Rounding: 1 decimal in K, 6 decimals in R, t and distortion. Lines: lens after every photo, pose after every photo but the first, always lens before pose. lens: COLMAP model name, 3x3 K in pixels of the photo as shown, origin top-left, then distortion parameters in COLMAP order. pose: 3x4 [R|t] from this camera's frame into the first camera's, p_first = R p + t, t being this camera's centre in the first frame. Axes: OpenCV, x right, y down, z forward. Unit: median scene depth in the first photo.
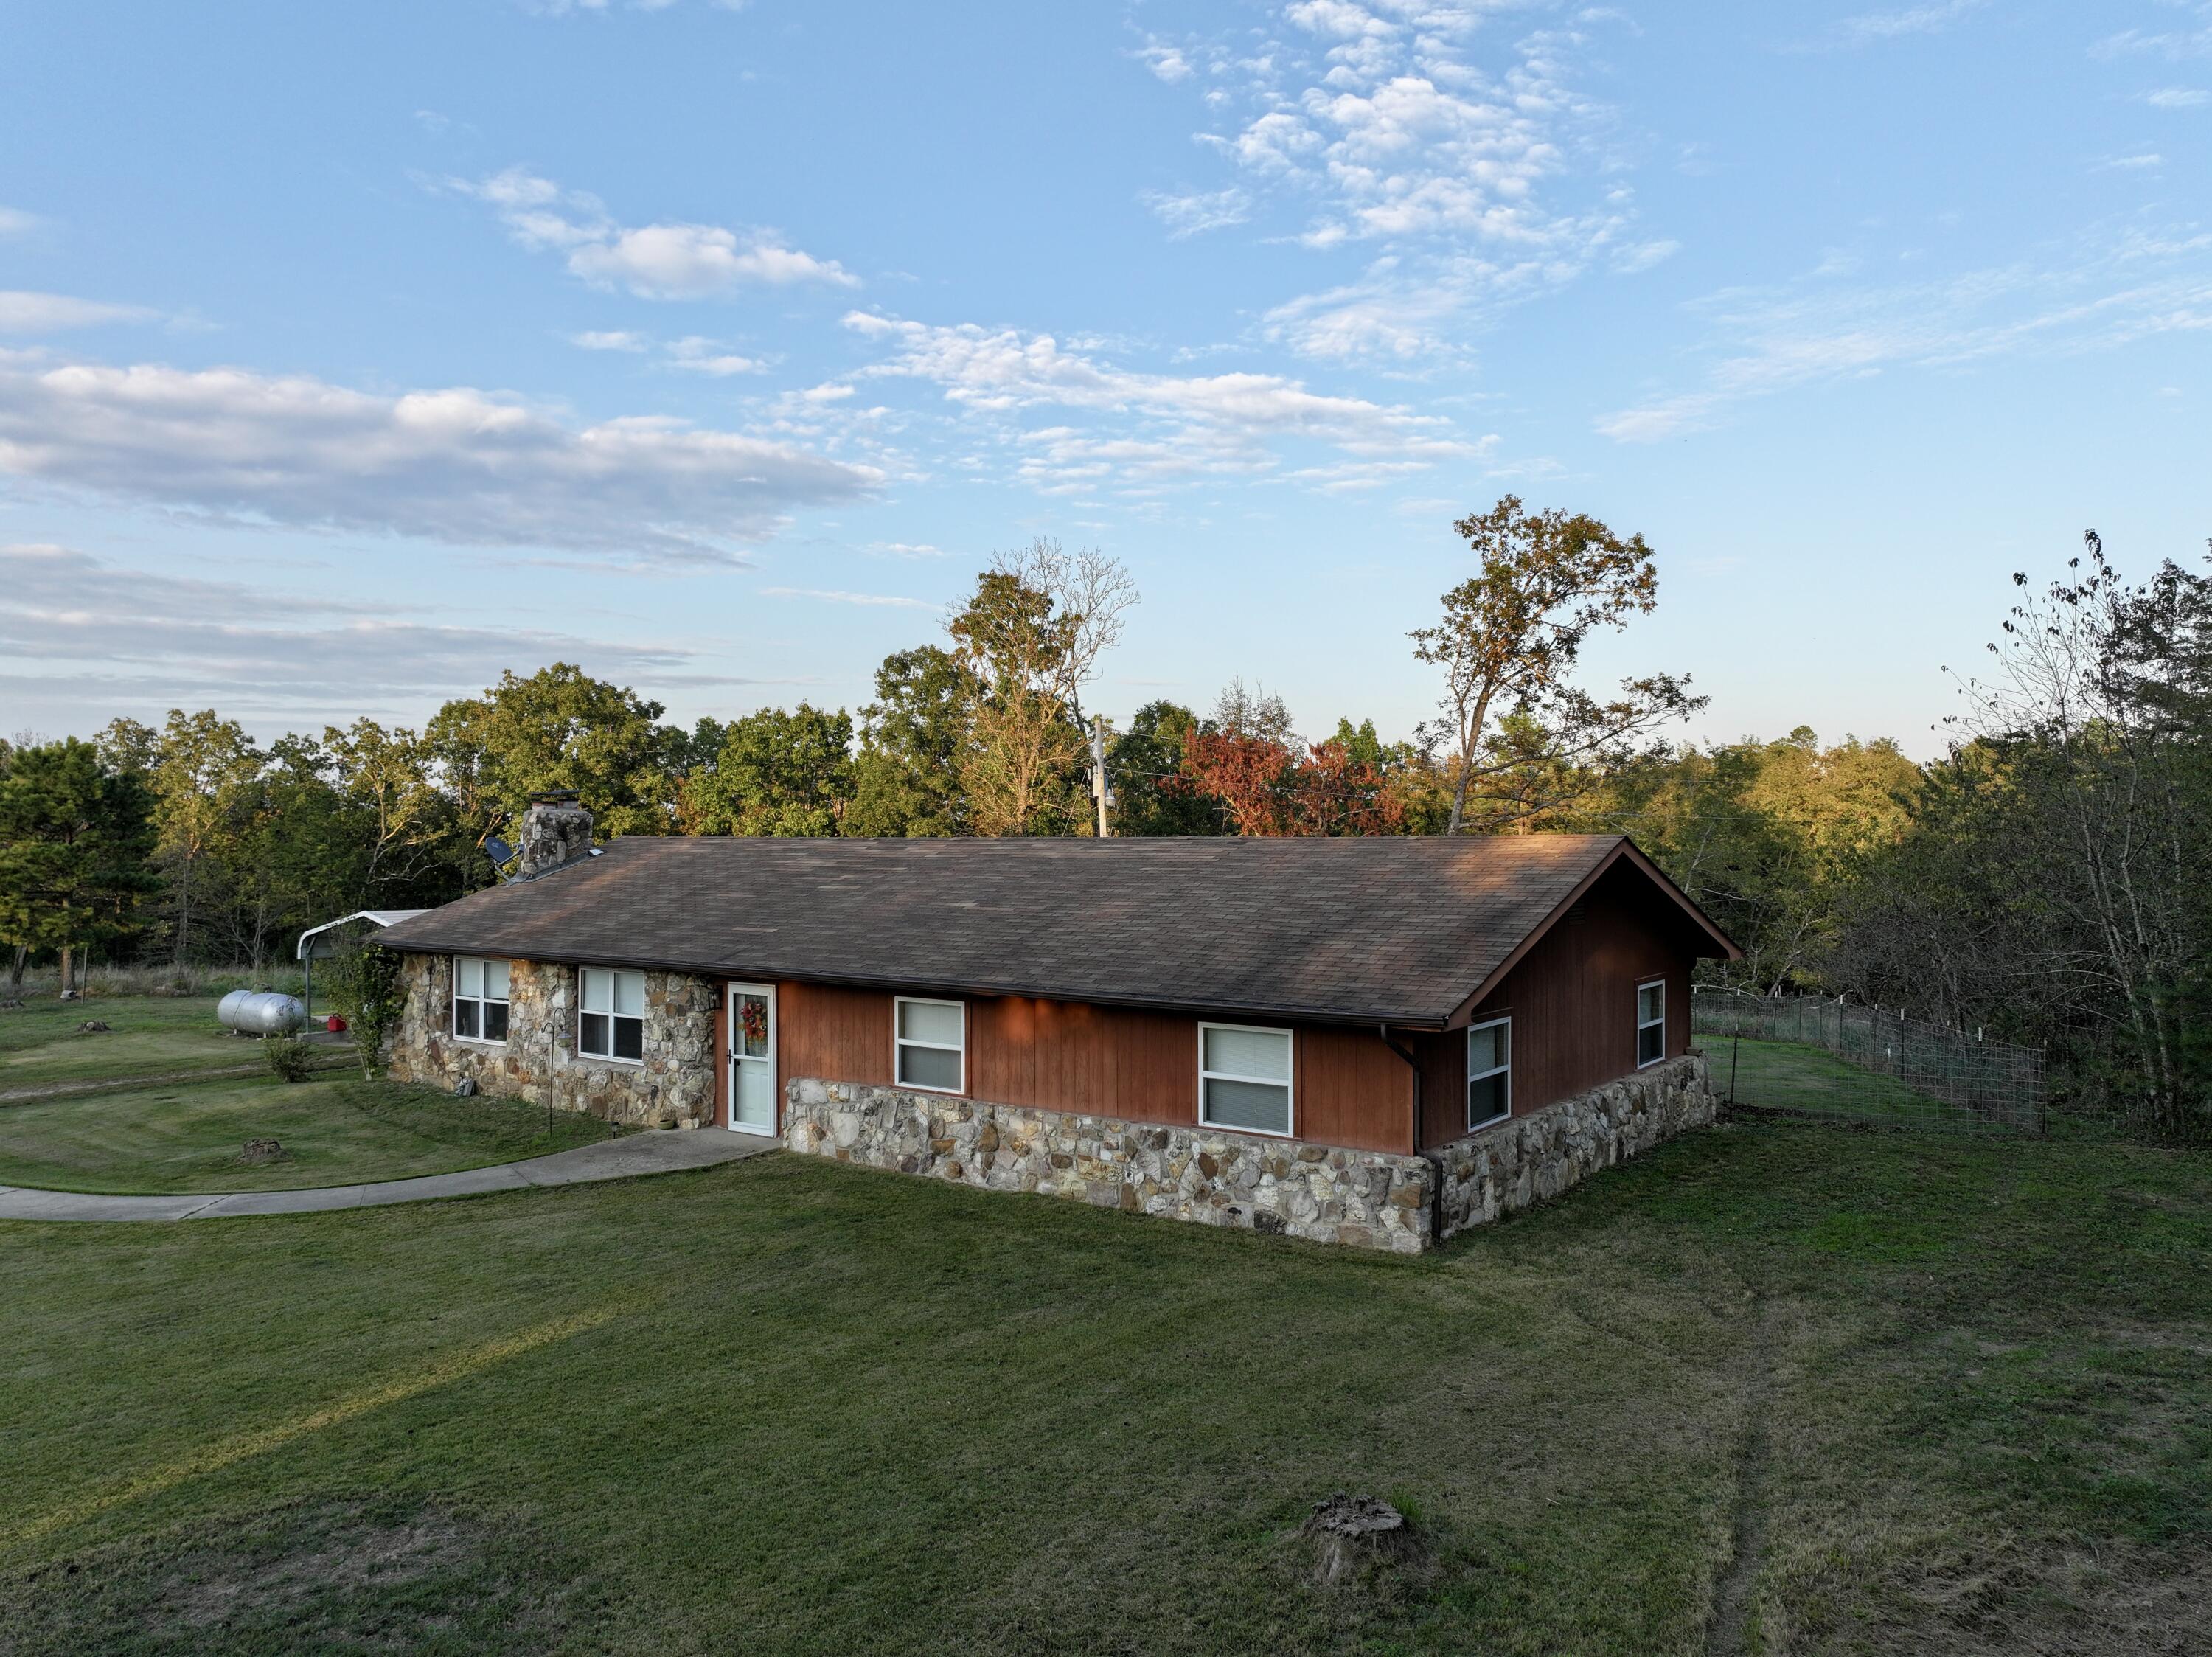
lens RADIAL K [[1548.4, 0, 1115.2], [0, 1548.4, 822.3], [0, 0, 1]] dist [0.002262, -0.000751]
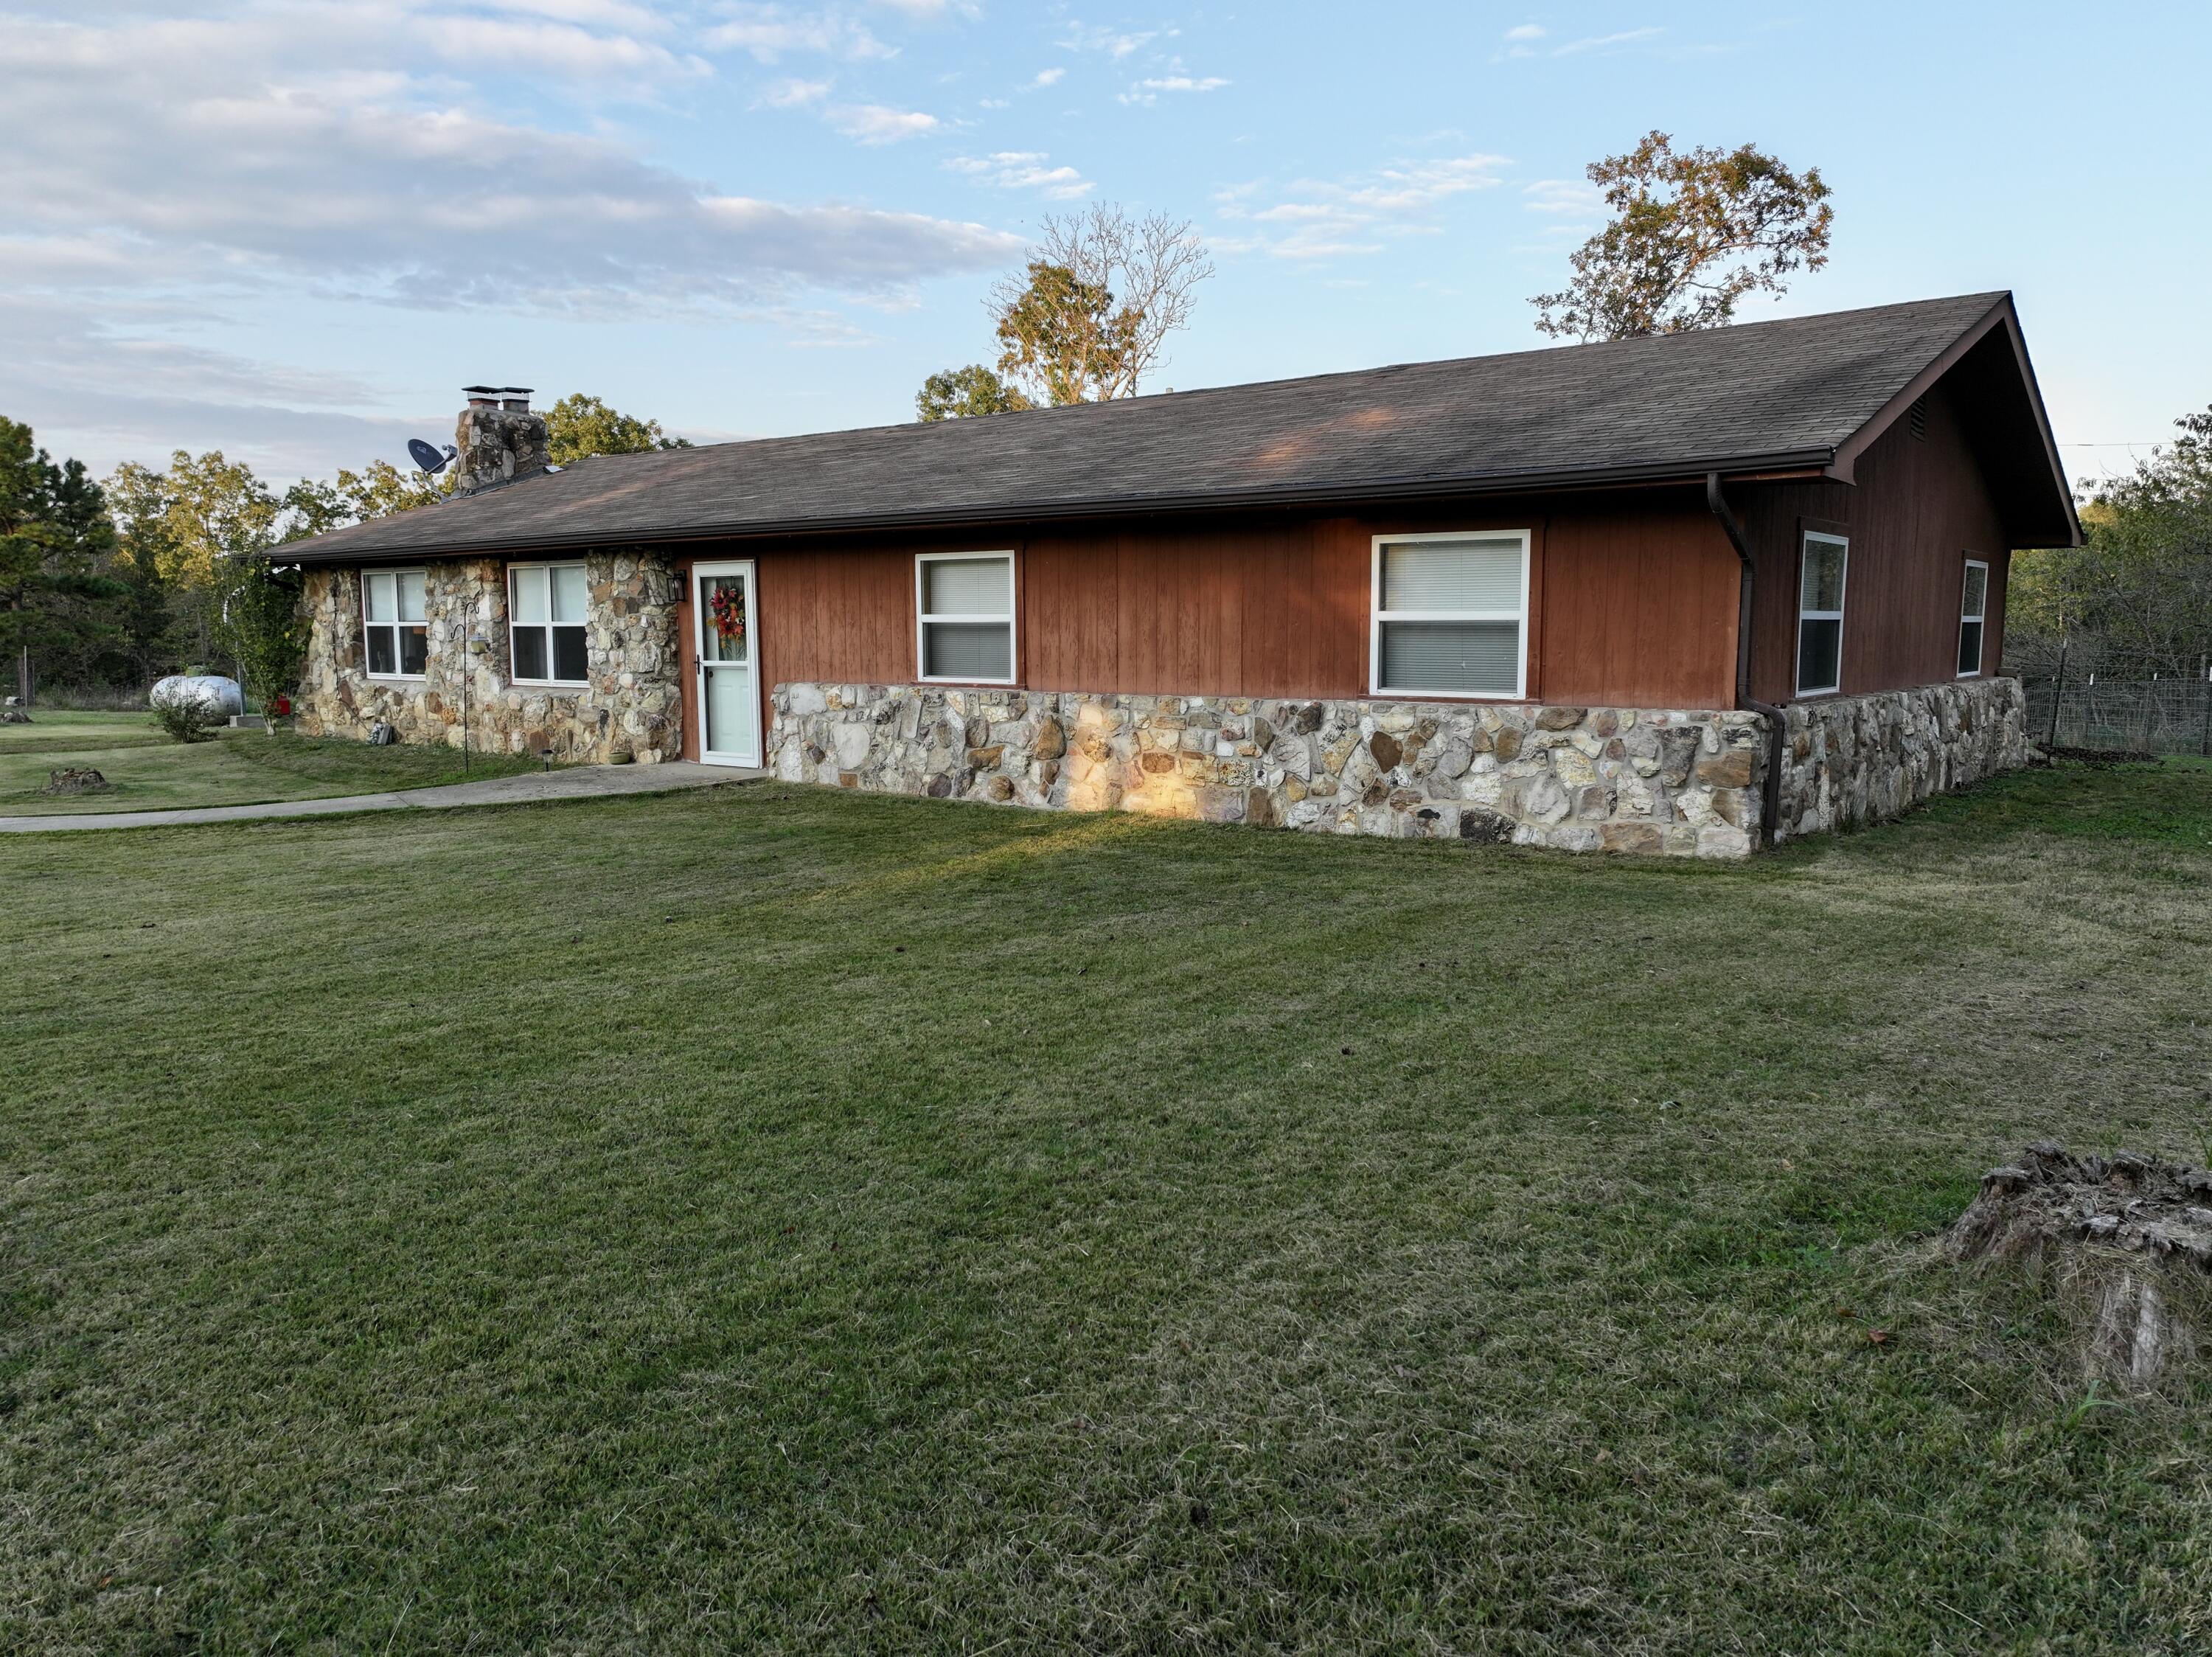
lens RADIAL K [[1548.4, 0, 1117.0], [0, 1548.4, 828.9], [0, 0, 1]] dist [0.002262, -0.000751]
pose [[0.999465, 0.004286, -0.032425, -0.026718], [0.000217, 0.990488, 0.137599, 0.134517], [0.032706, -0.137533, 0.989957, 0.280076]]
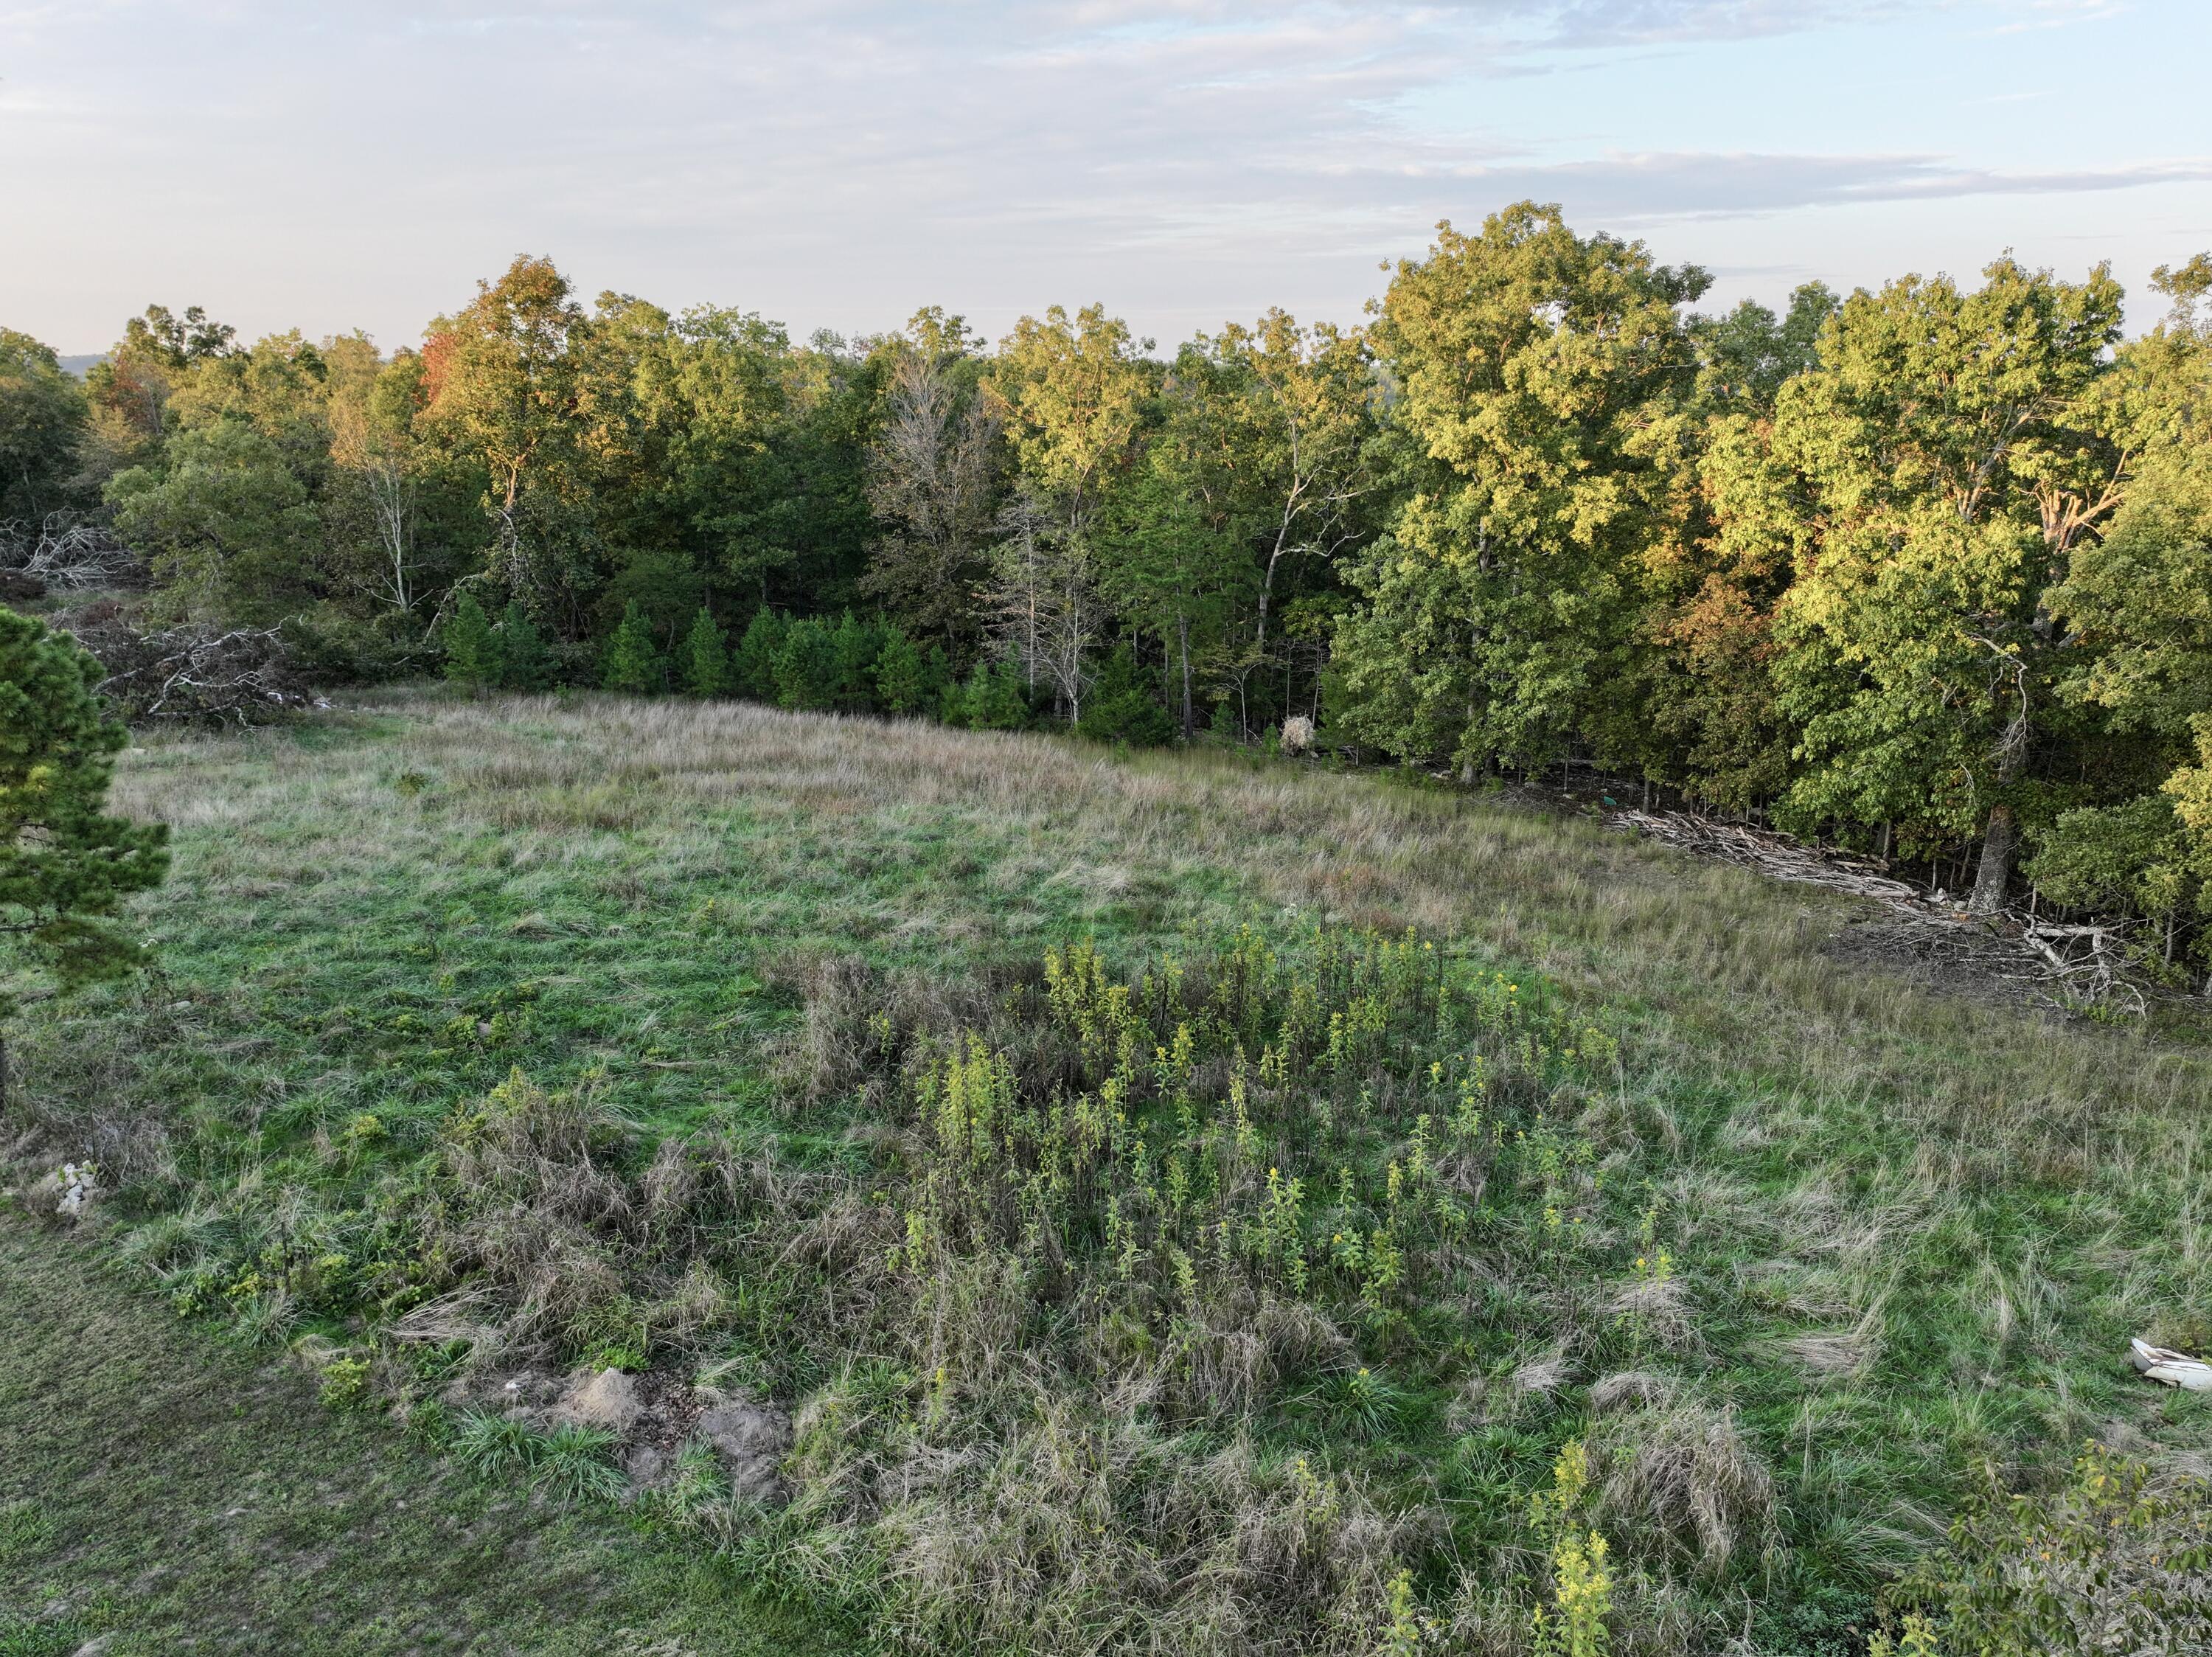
lens RADIAL K [[1548.4, 0, 1108.2], [0, 1548.4, 822.9], [0, 0, 1]] dist [0.002262, -0.000751]
pose [[0.761219, 0.176042, -0.624143, -0.429084], [0.007743, 0.959913, 0.280191, -0.228109], [0.648448, -0.218120, 0.729341, 2.234062]]
